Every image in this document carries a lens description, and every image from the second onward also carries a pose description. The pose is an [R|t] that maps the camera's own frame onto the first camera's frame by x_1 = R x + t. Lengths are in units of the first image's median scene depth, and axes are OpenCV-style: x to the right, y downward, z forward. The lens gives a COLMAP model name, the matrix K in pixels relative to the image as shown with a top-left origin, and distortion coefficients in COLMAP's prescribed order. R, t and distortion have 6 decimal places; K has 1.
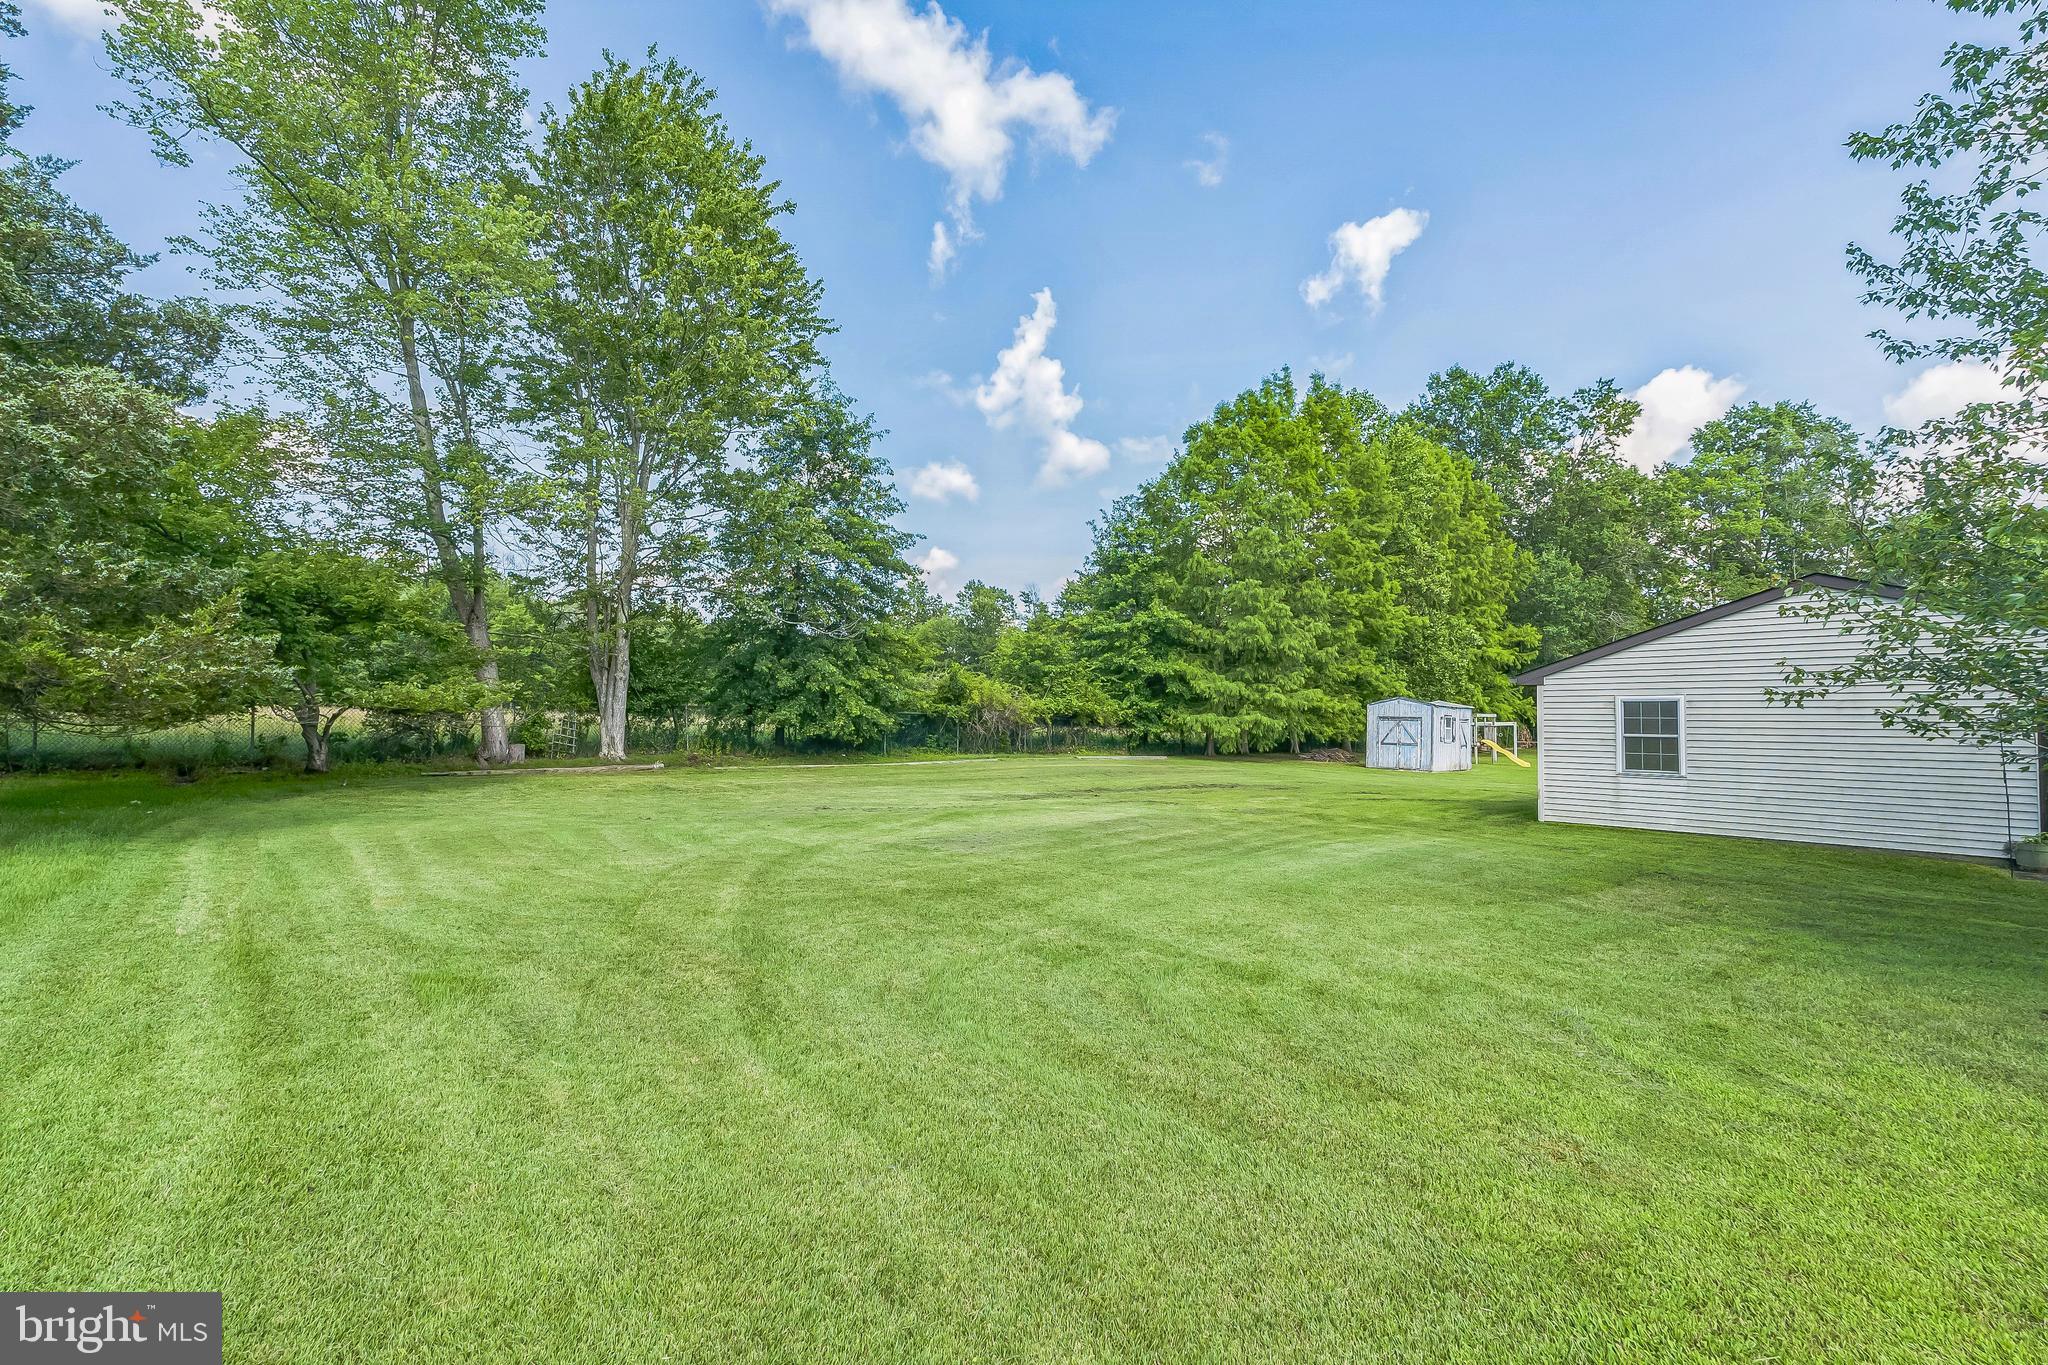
lens RADIAL K [[915.5, 0, 1015.9], [0, 915.5, 683.0], [0, 0, 1]] dist [-0.010810, 0.001774]
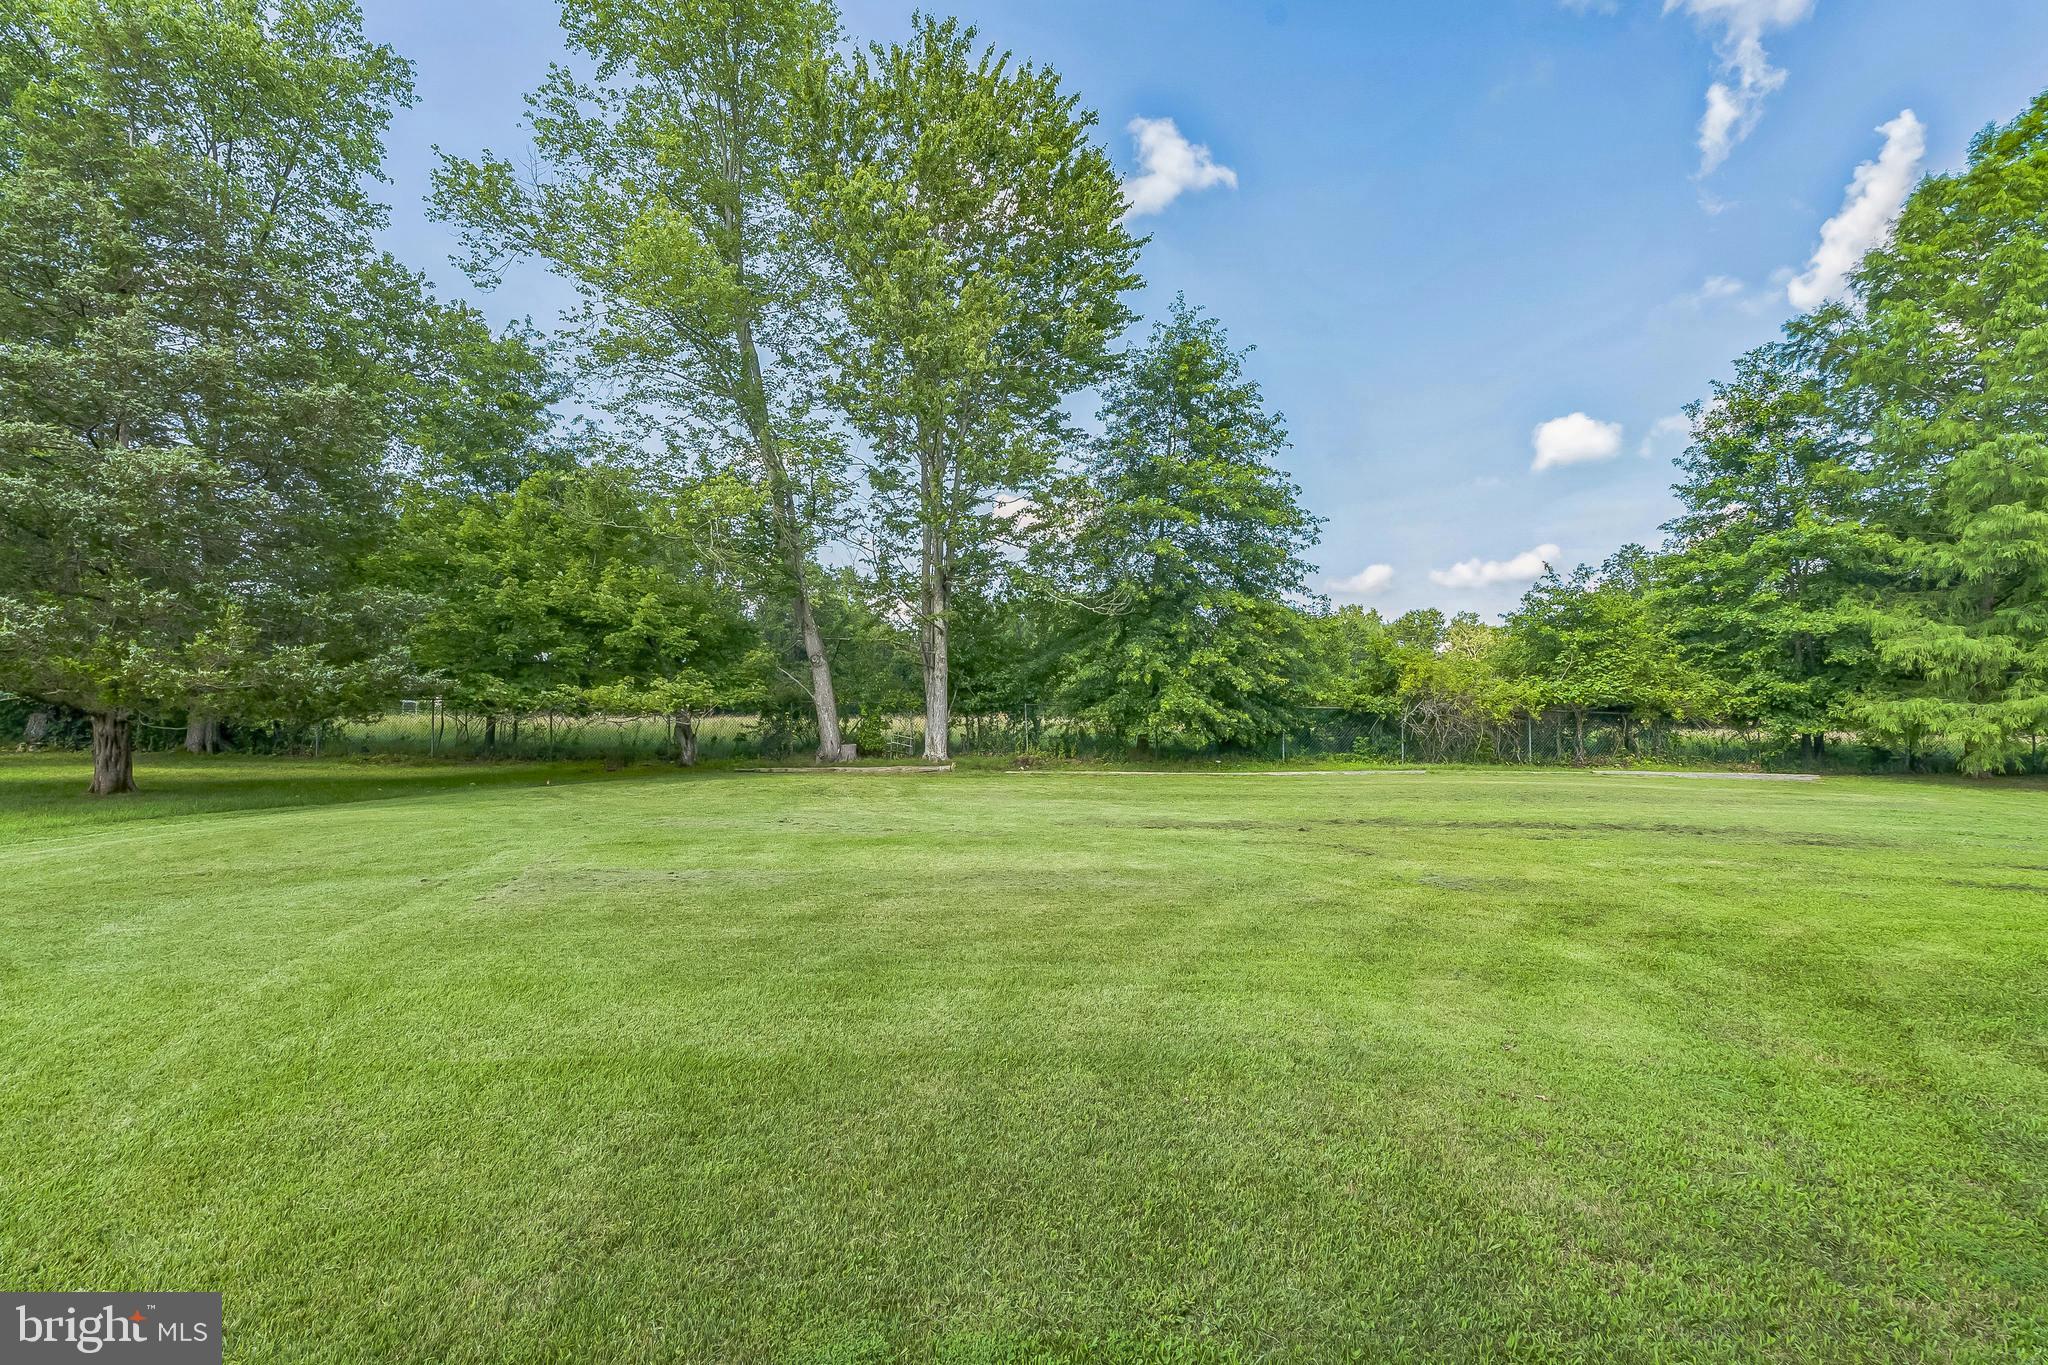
lens RADIAL K [[915.5, 0, 1025.4], [0, 915.5, 693.5], [0, 0, 1]] dist [-0.010810, 0.001774]
pose [[0.715685, -0.034533, -0.697569, 0.205194], [0.035015, 0.999295, -0.013545, 0.019076], [0.697545, -0.014732, 0.716389, 0.242512]]
